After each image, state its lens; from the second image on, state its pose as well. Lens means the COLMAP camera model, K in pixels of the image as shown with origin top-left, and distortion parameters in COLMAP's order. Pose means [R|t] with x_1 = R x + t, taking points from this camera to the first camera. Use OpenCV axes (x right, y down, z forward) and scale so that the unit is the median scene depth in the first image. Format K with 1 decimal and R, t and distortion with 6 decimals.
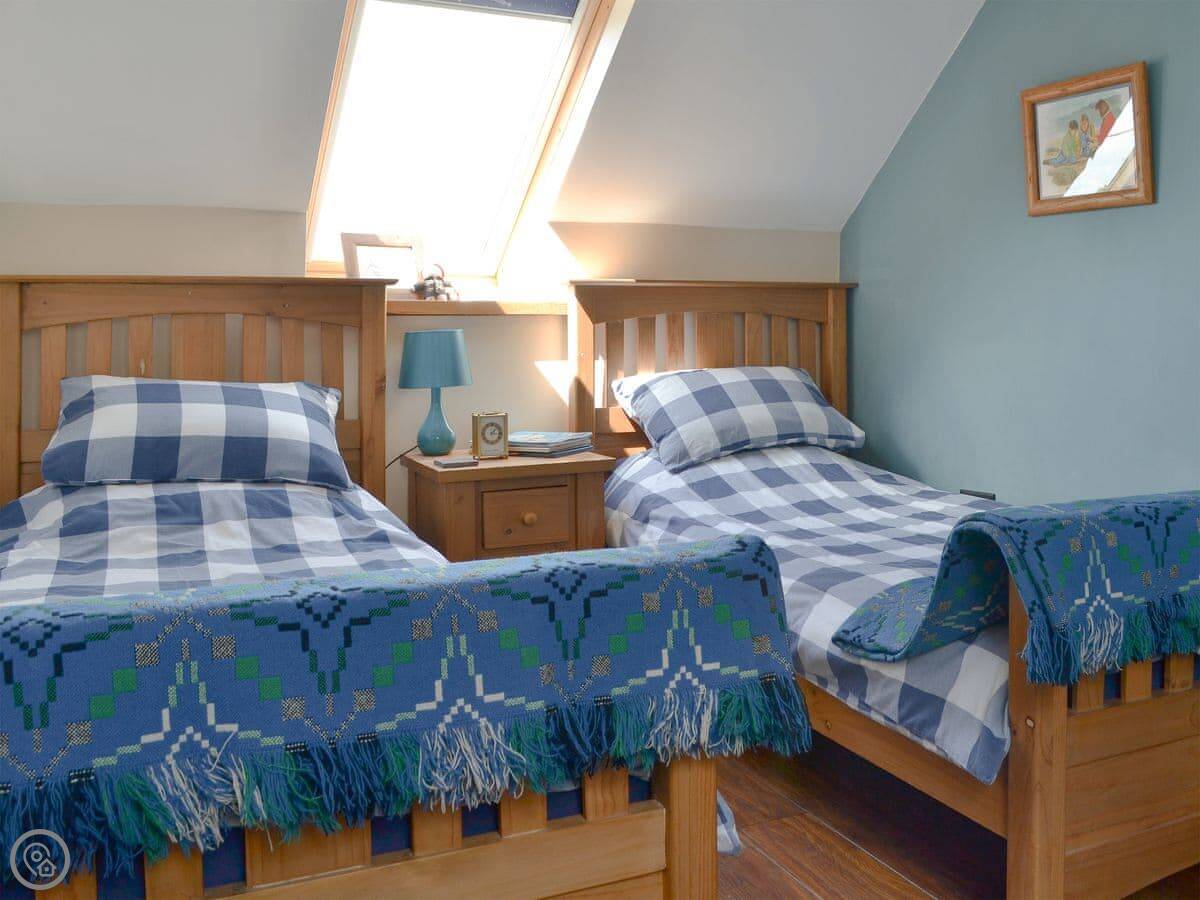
lens RADIAL K [[1225.8, 0, 599.8], [0, 1225.8, 304.9], [0, 0, 1]] dist [-0.041015, -0.026213]
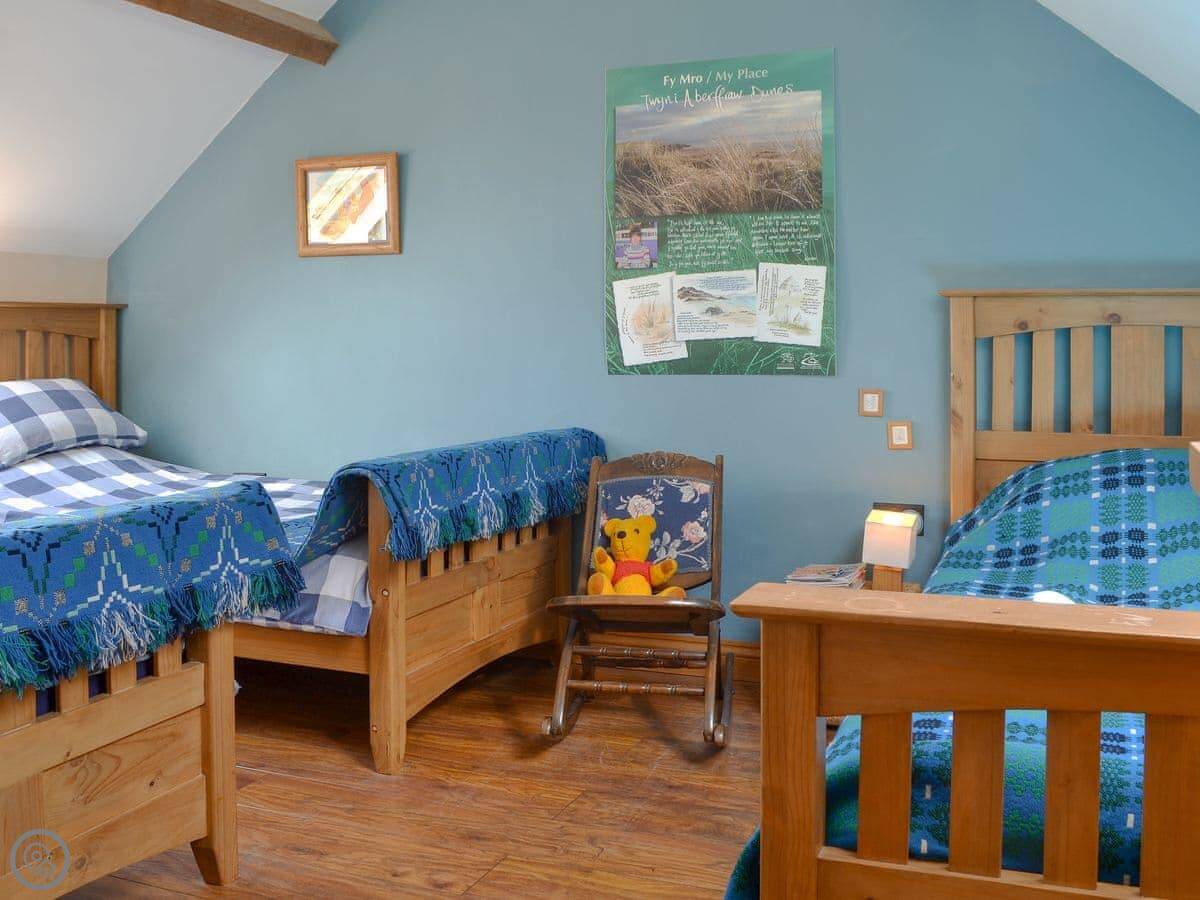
lens RADIAL K [[1273.0, 0, 596.9], [0, 1273.0, 355.8], [0, 0, 1]] dist [-0.043488, -0.013161]
pose [[0.765788, -0.015708, 0.642901, -0.483238], [-0.004505, 0.999546, 0.029788, -0.015010], [-0.643077, -0.025708, 0.765370, -0.427829]]
